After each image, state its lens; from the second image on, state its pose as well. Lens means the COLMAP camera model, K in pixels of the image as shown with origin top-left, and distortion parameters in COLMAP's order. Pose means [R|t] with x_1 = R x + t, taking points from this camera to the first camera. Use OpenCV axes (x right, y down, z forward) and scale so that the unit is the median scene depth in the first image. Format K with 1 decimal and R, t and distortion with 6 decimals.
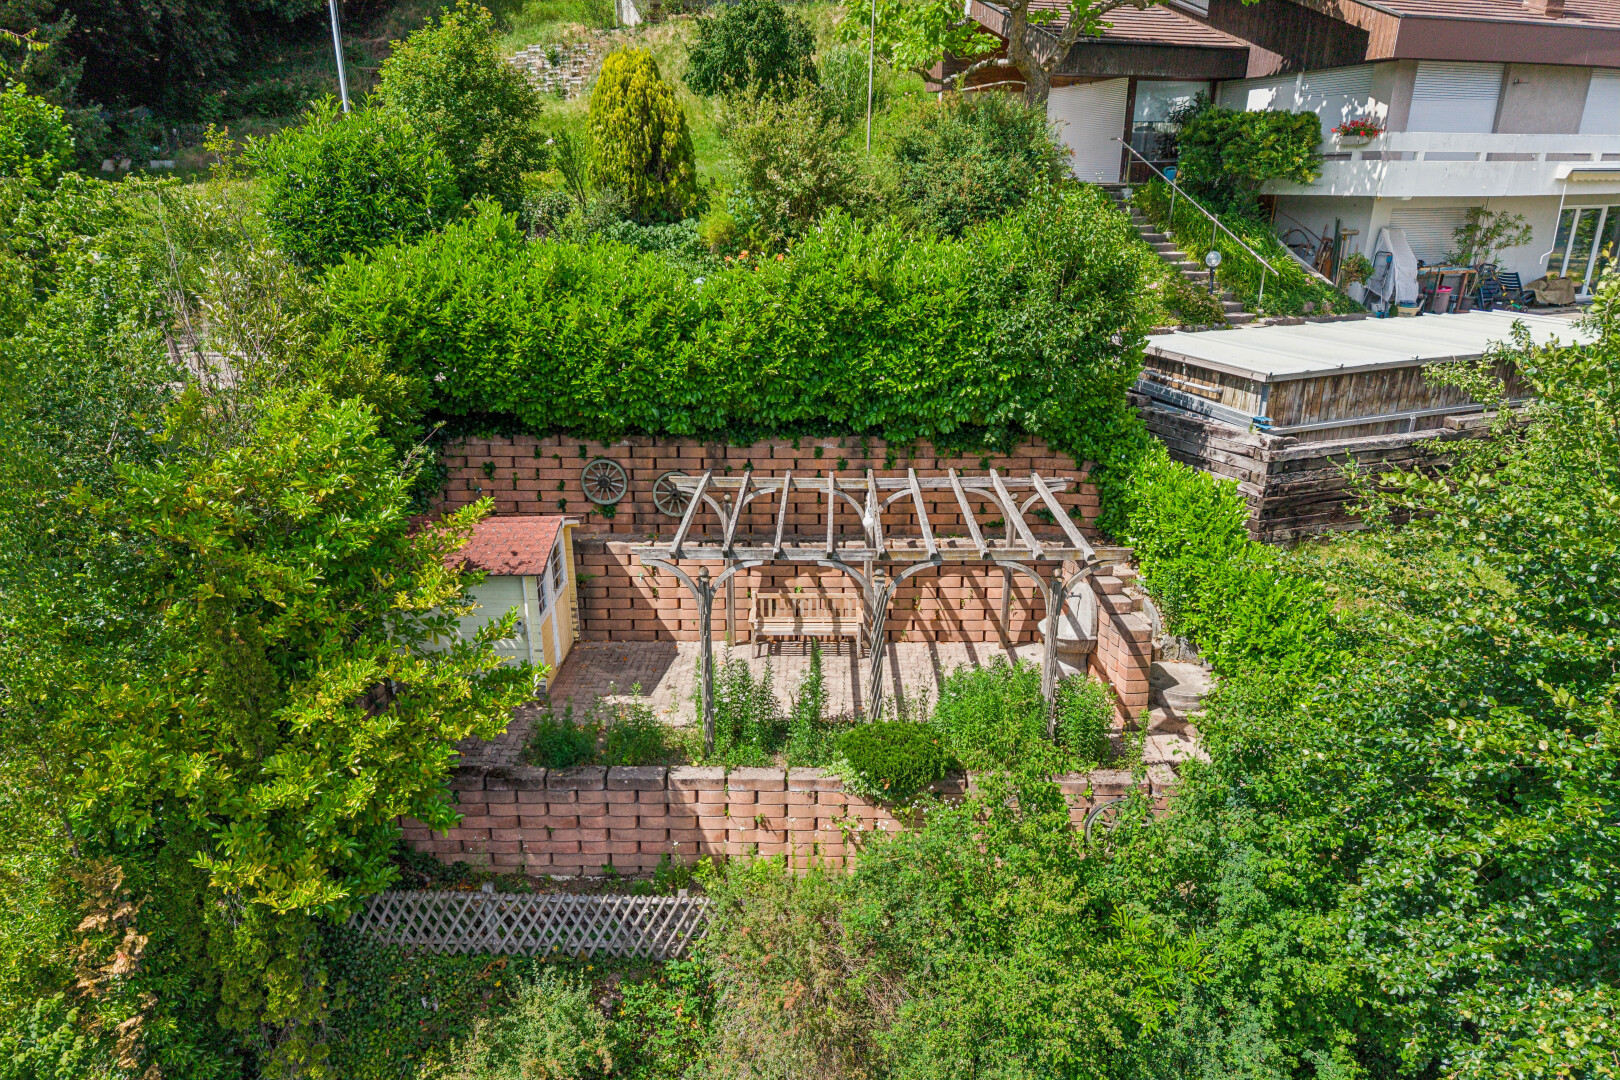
lens RADIAL K [[1065.9, 0, 813.3], [0, 1065.9, 553.6], [0, 0, 1]] dist [0.043031, 0.001255]
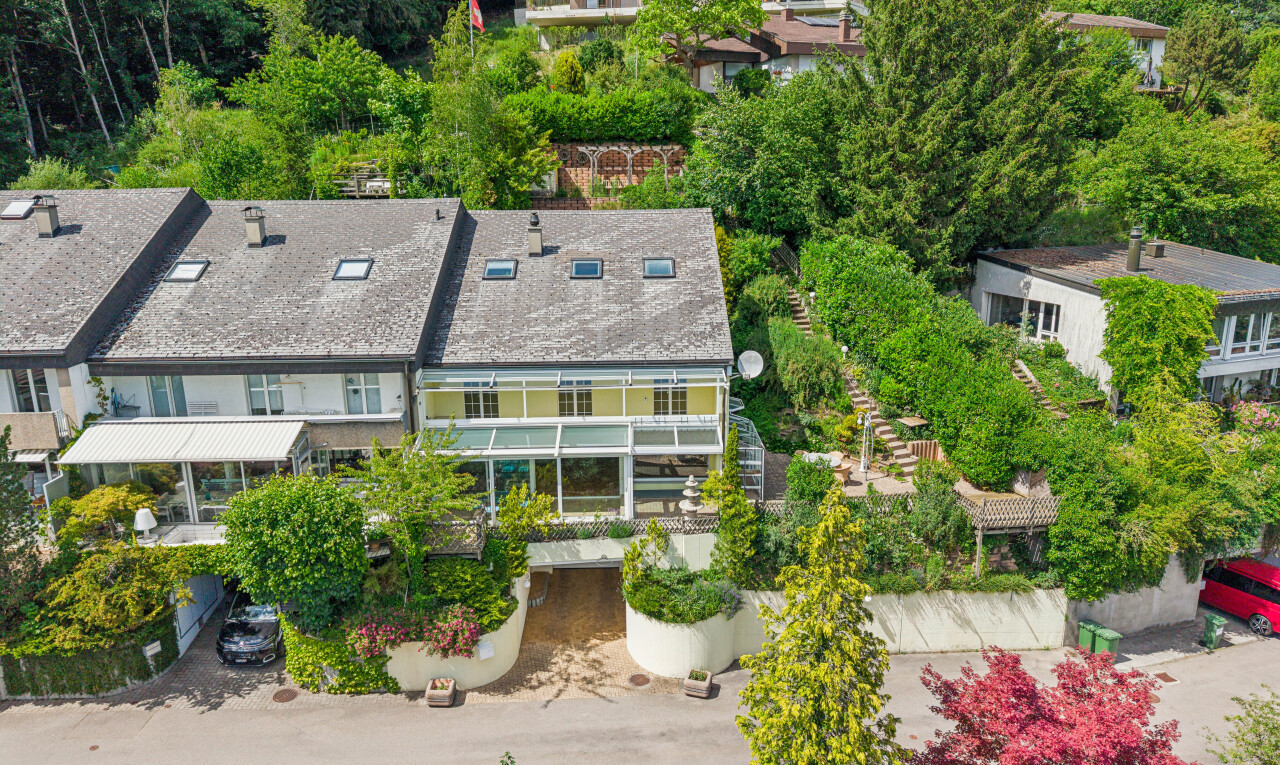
lens RADIAL K [[856.1, 0, 639.2], [0, 856.1, 378.9], [0, 0, 1]] dist [-0.000564, 0.001213]
pose [[0.999949, -0.006102, -0.007999, 0.087225], [0.005299, 0.995285, -0.096850, 0.921563], [0.008552, 0.096803, 0.995267, -1.783296]]
